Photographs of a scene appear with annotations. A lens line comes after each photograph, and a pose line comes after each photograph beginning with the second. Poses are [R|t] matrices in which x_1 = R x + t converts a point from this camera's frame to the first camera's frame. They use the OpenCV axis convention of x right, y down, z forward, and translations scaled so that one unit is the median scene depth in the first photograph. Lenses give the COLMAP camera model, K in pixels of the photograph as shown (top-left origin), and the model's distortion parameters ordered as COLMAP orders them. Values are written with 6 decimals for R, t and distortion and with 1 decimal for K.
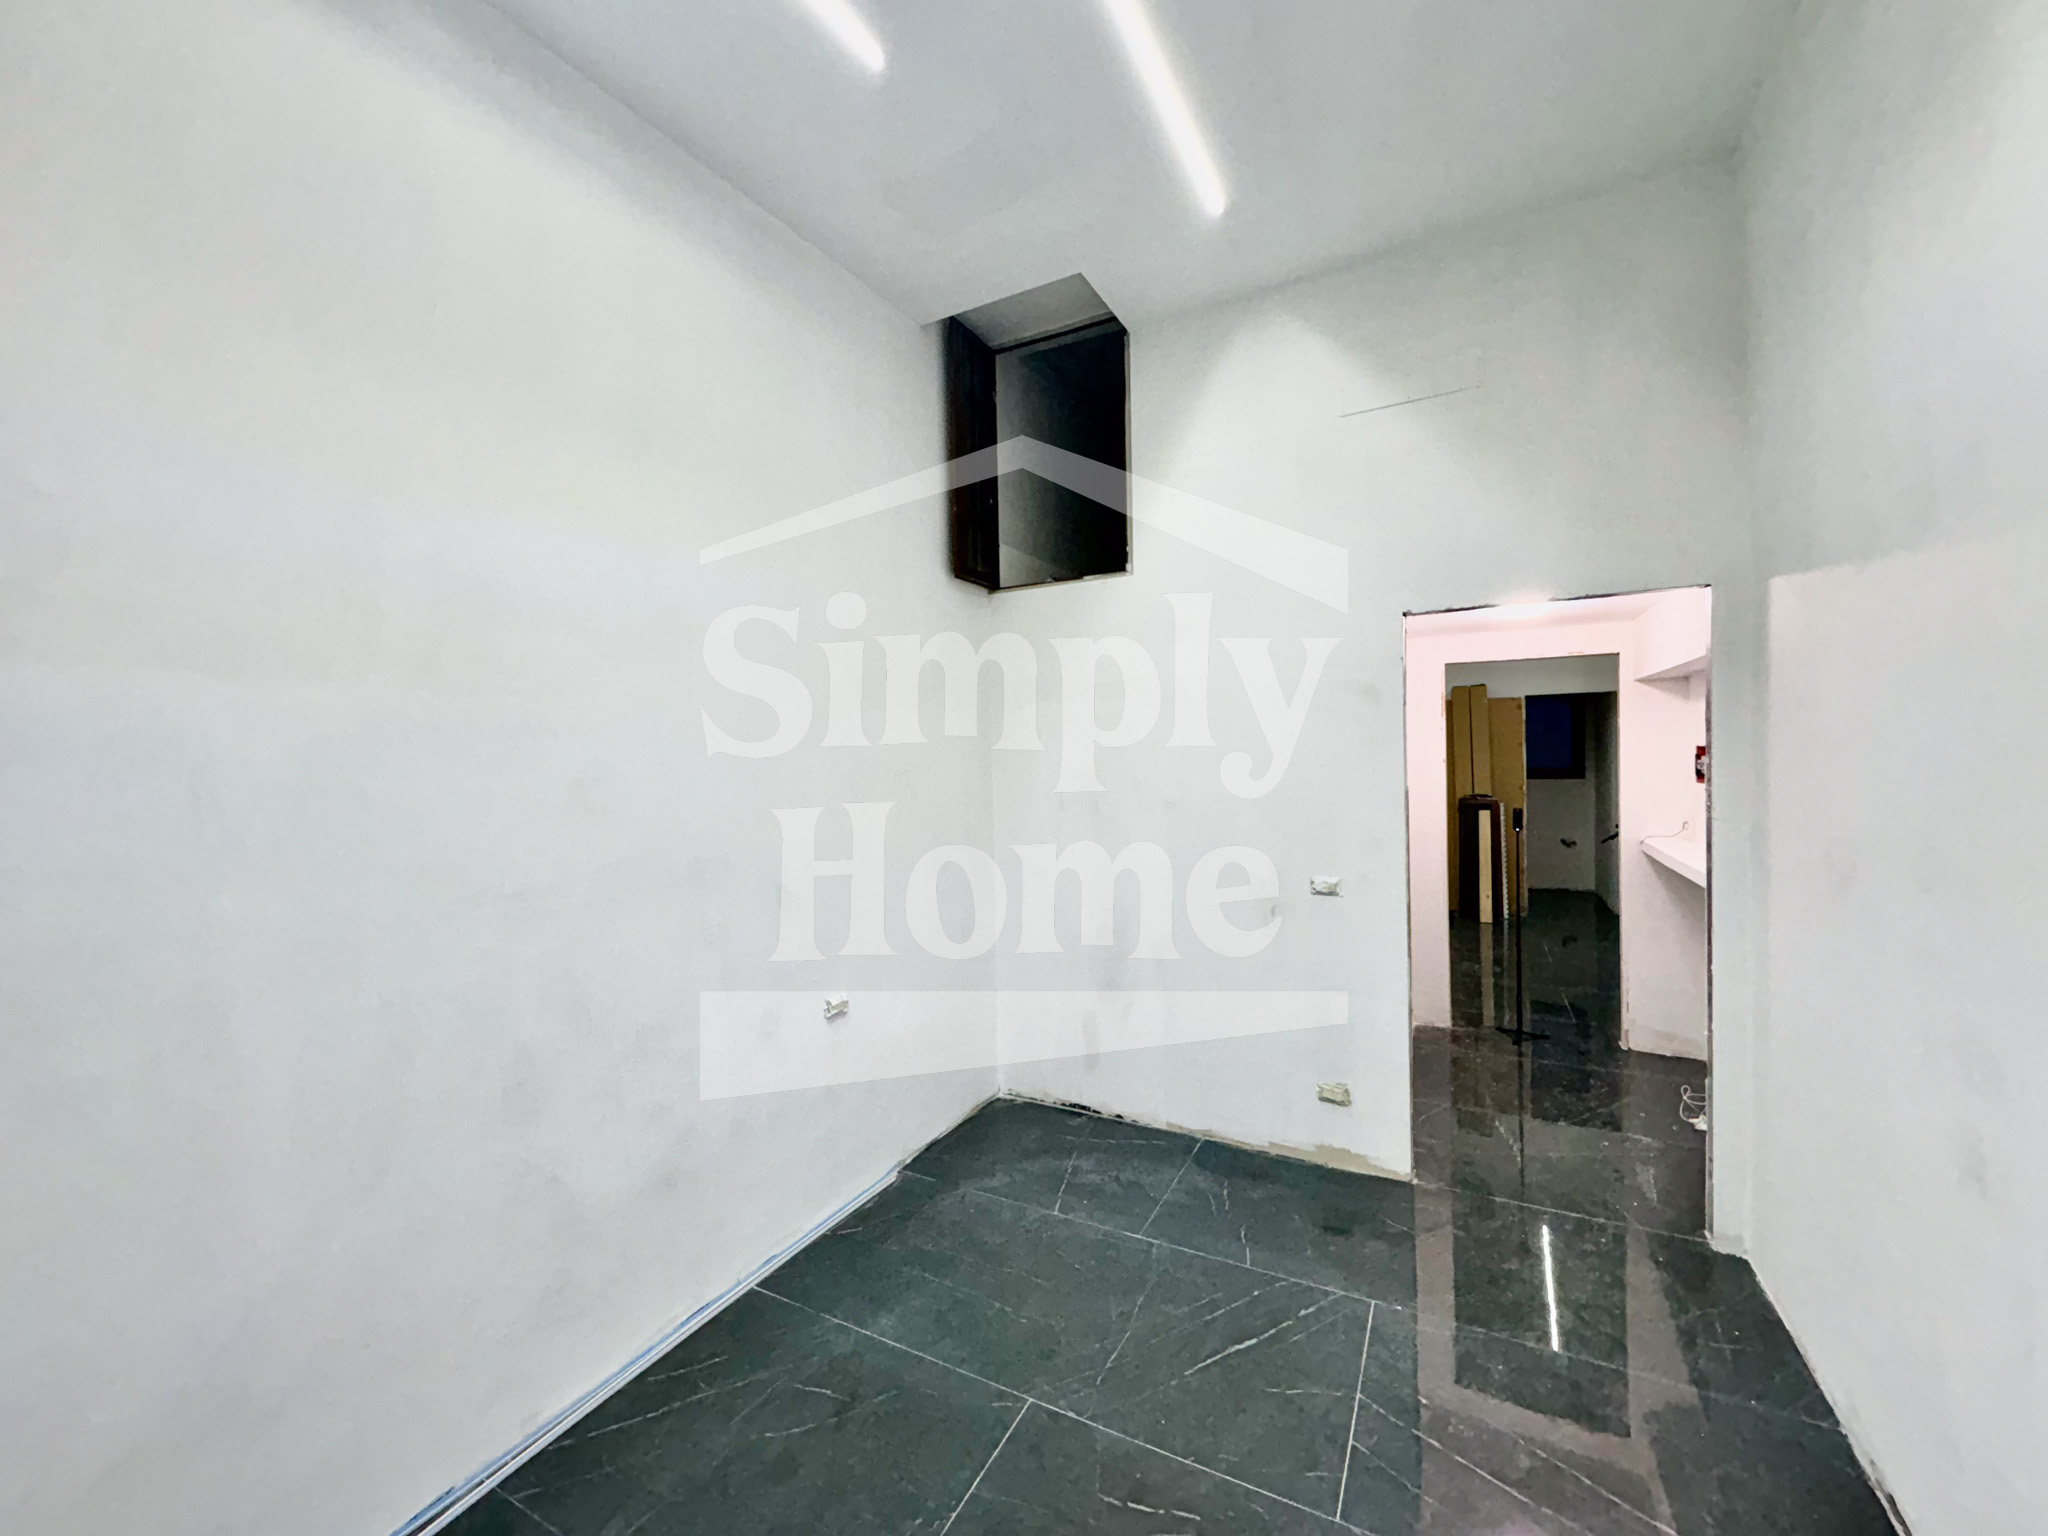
lens RADIAL K [[809.3, 0, 1024.0], [0, 809.3, 768.0], [0, 0, 1]] dist [-0.000943, 0.000064]
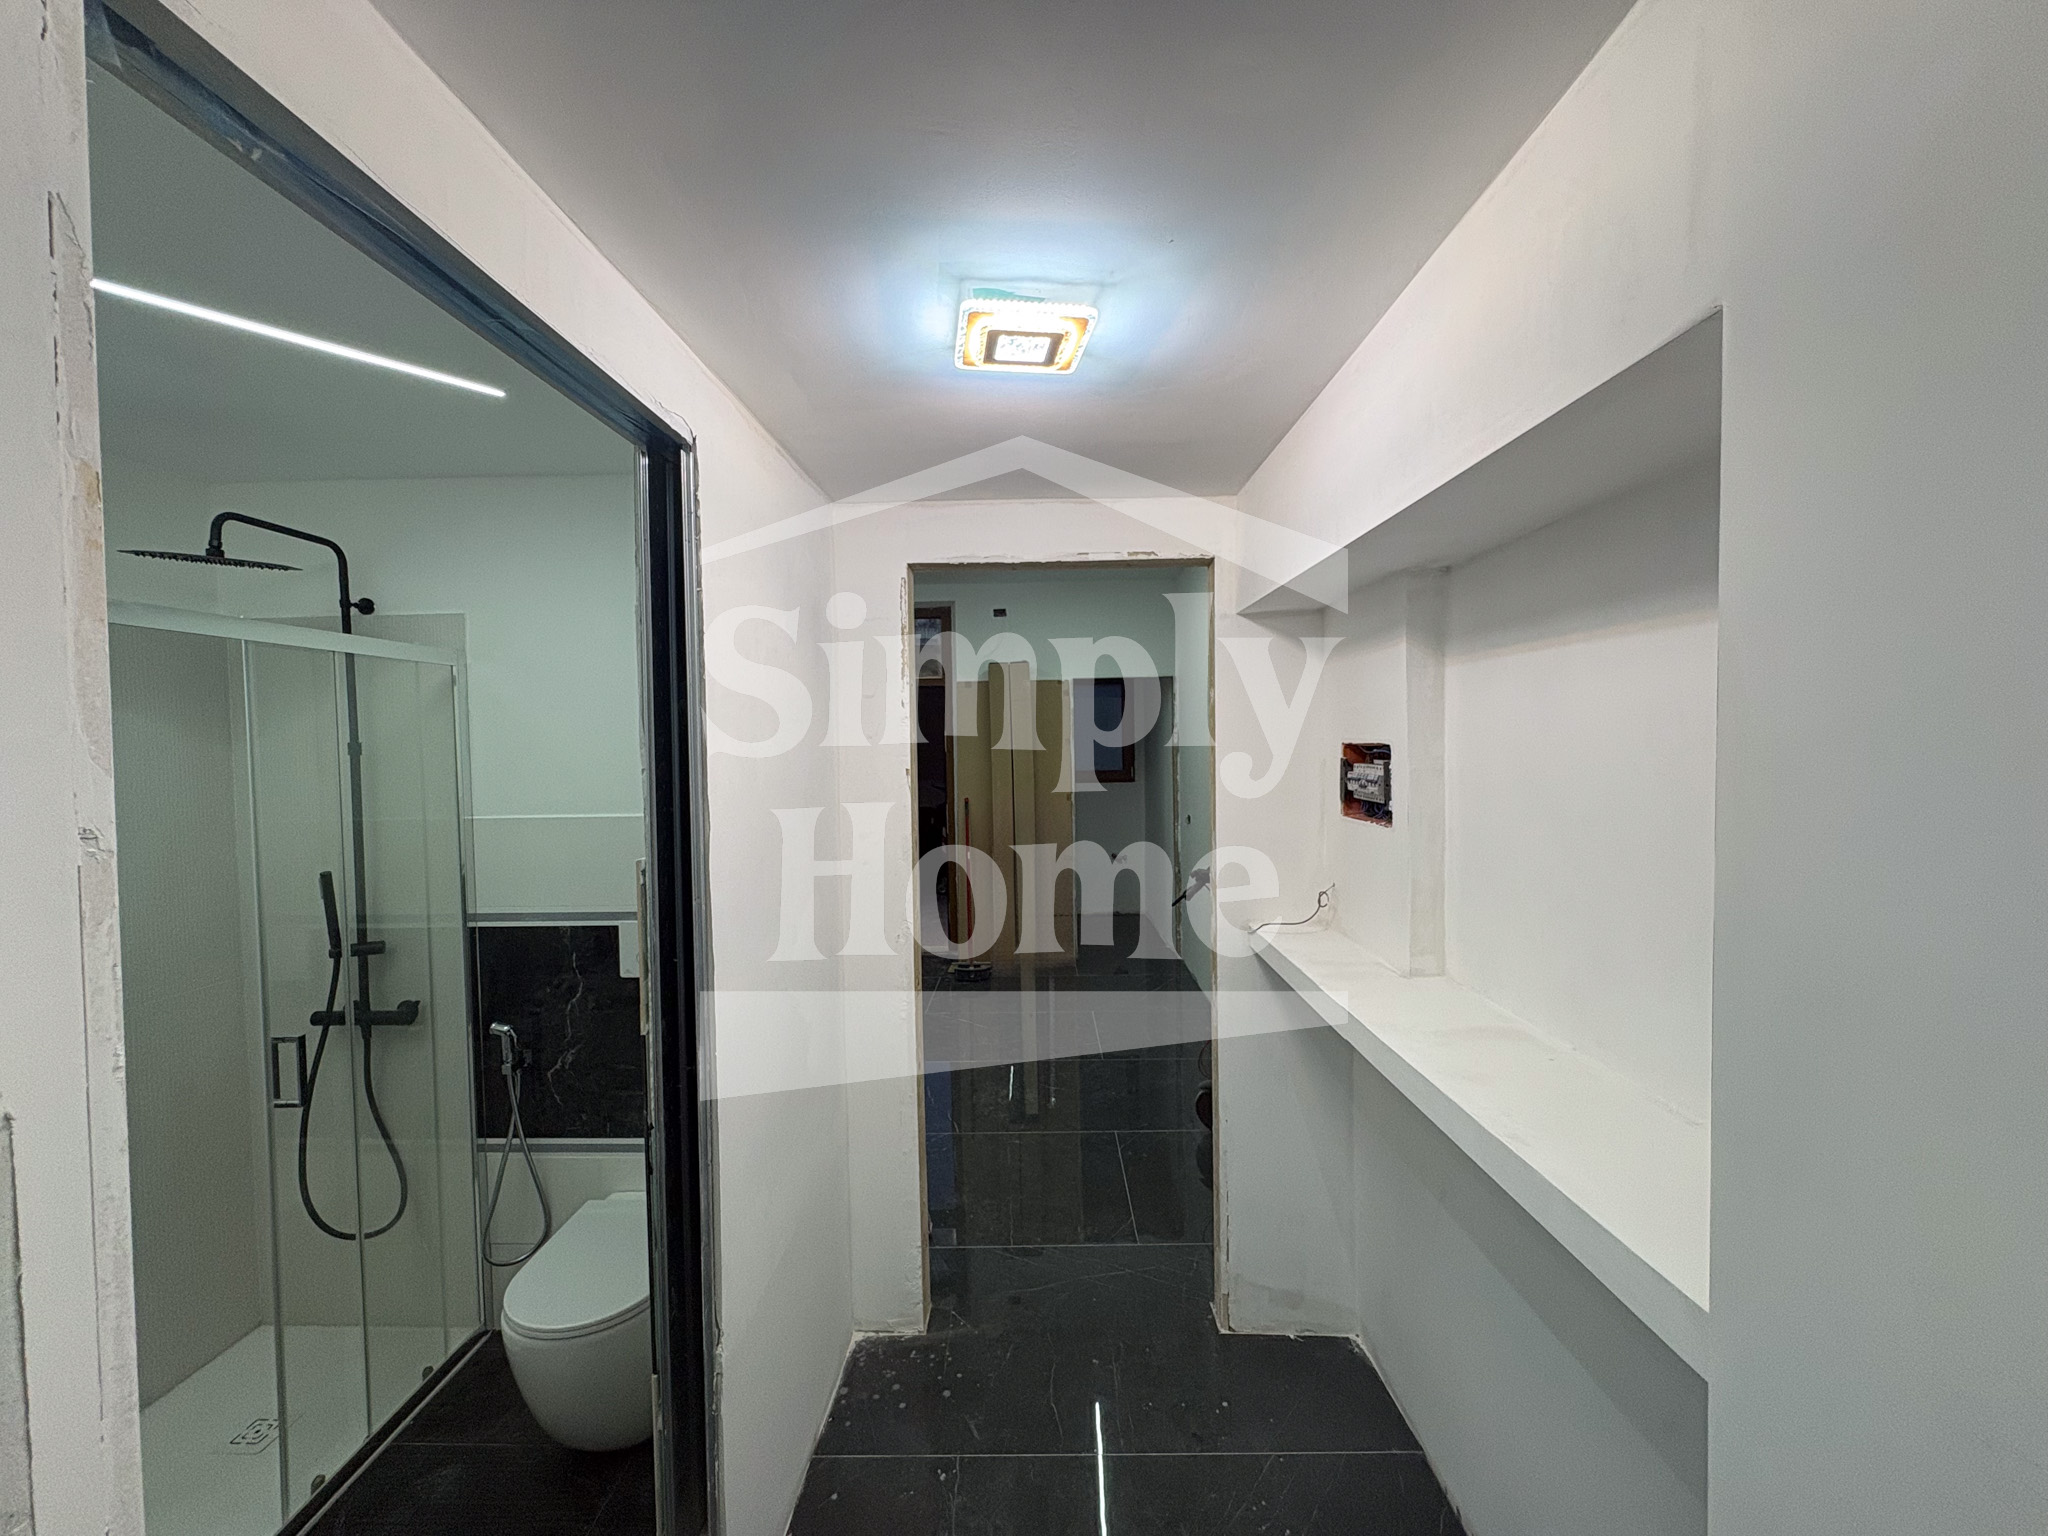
lens RADIAL K [[816.7, 0, 1026.8], [0, 816.7, 766.6], [0, 0, 1]] dist [0.000472, 0.000053]
pose [[0.884388, -0.004070, 0.466734, 0.533668], [0.003145, 0.999991, 0.002760, -0.018880], [-0.466741, -0.000973, 0.884394, 0.816810]]
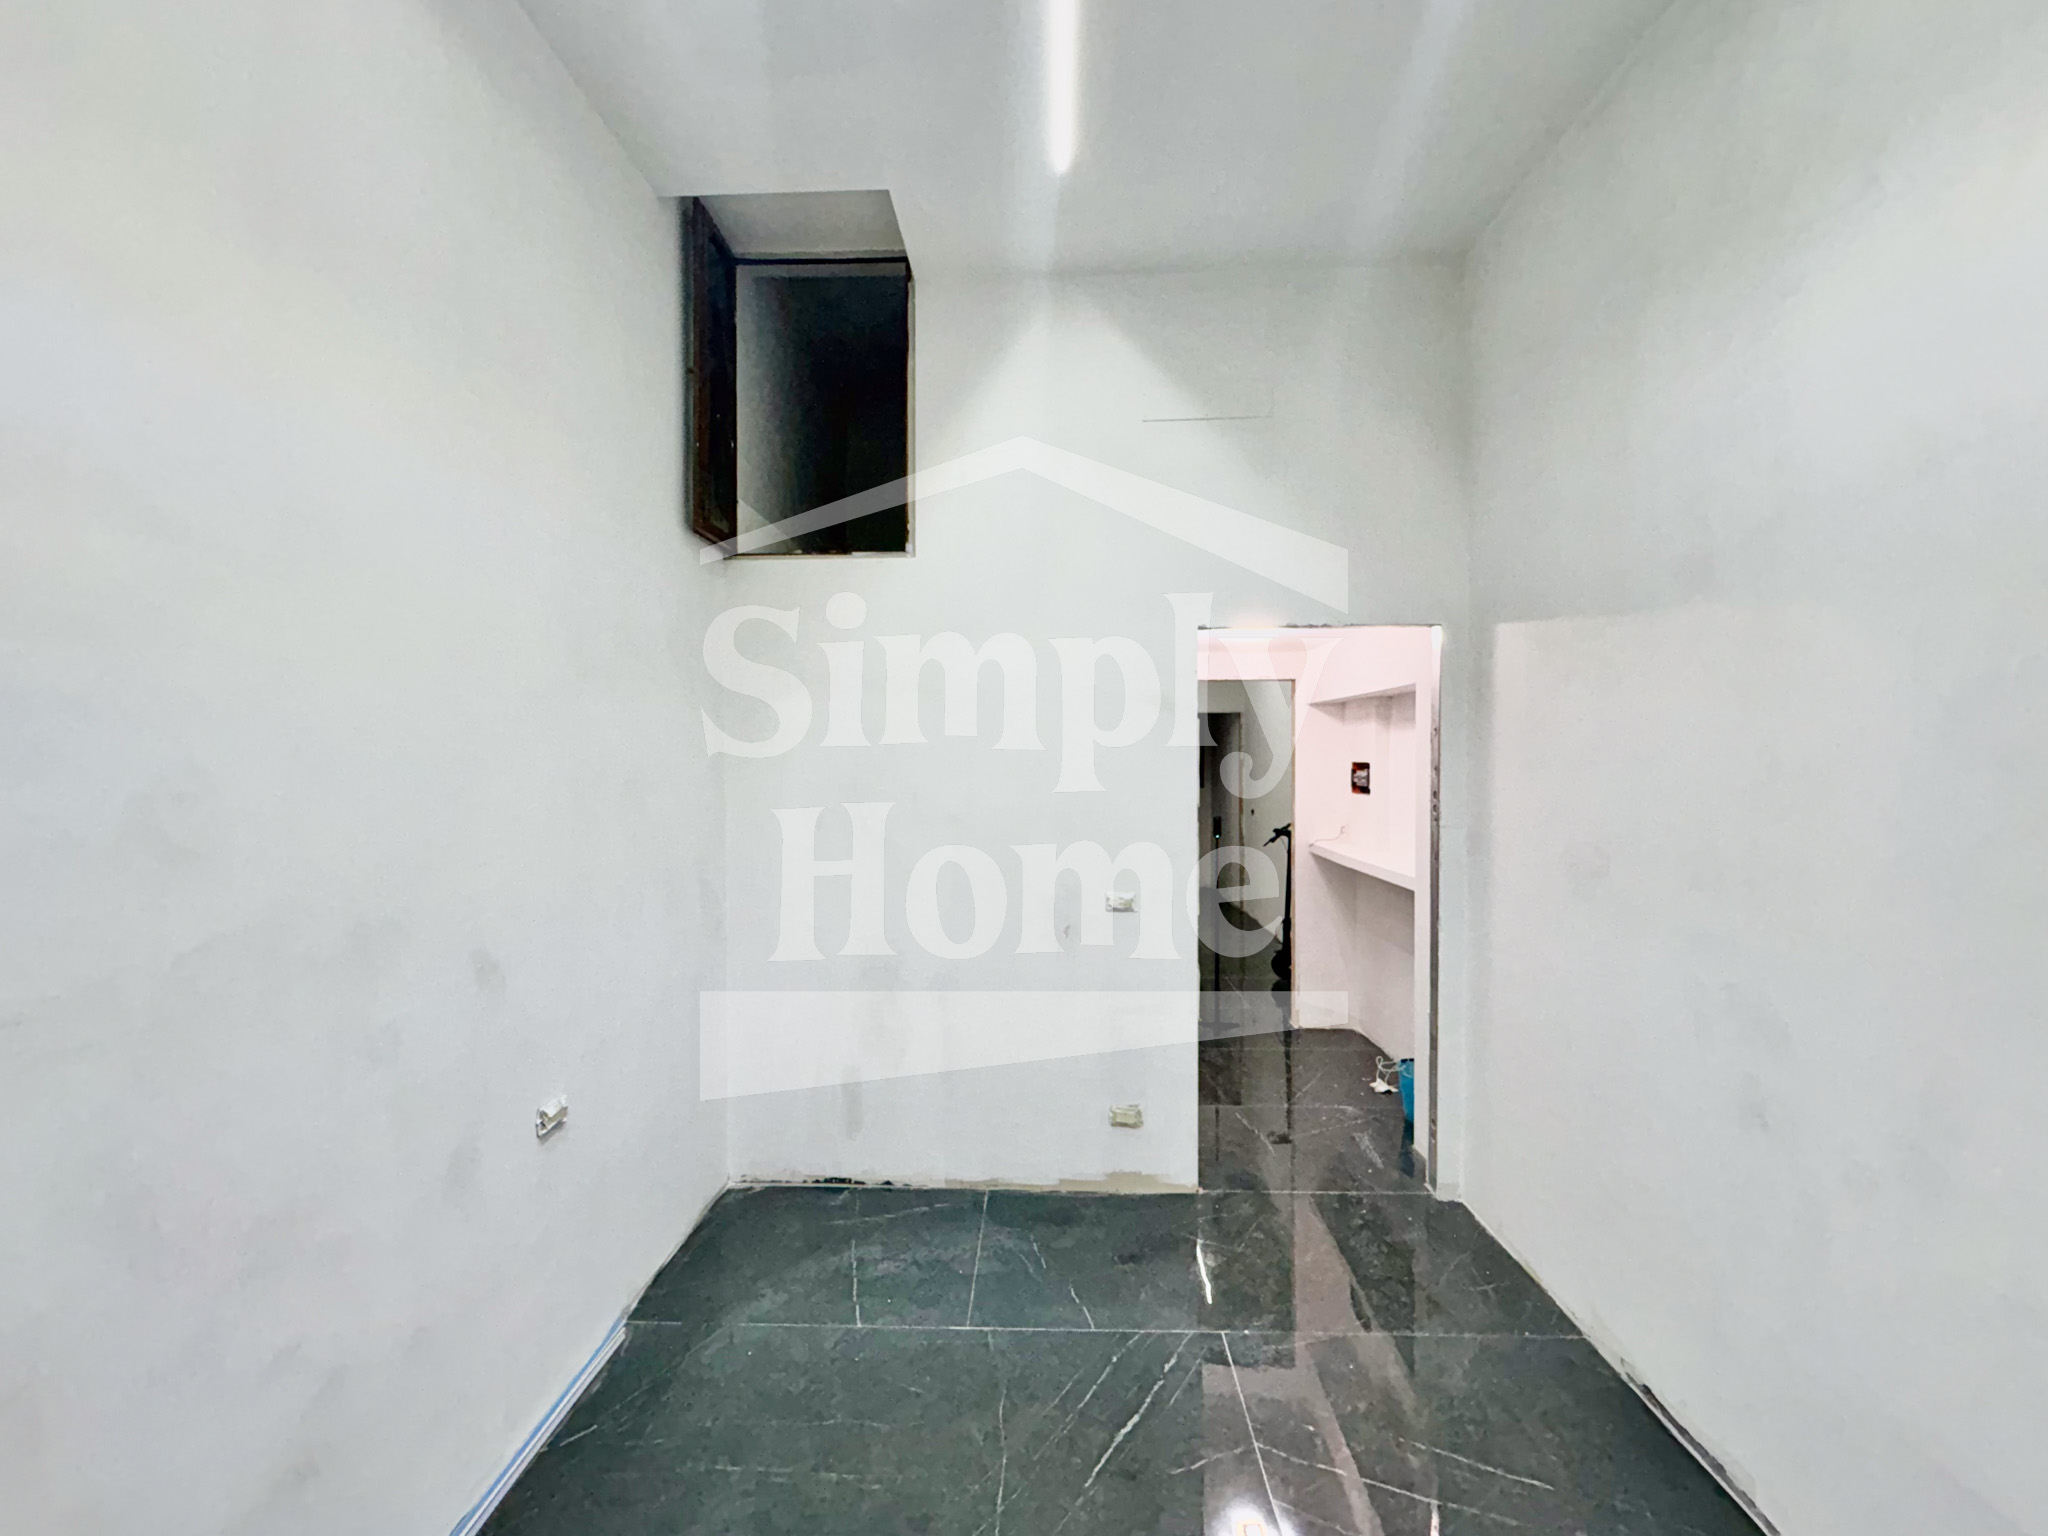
lens RADIAL K [[842.3, 0, 1024.0], [0, 842.3, 768.0], [0, 0, 1]] dist [-0.000606, 0.000118]
pose [[0.894243, 0.012041, 0.447420, -0.181106], [-0.008938, 0.999919, -0.009044, -0.004293], [-0.447493, 0.004089, 0.894278, 0.151297]]
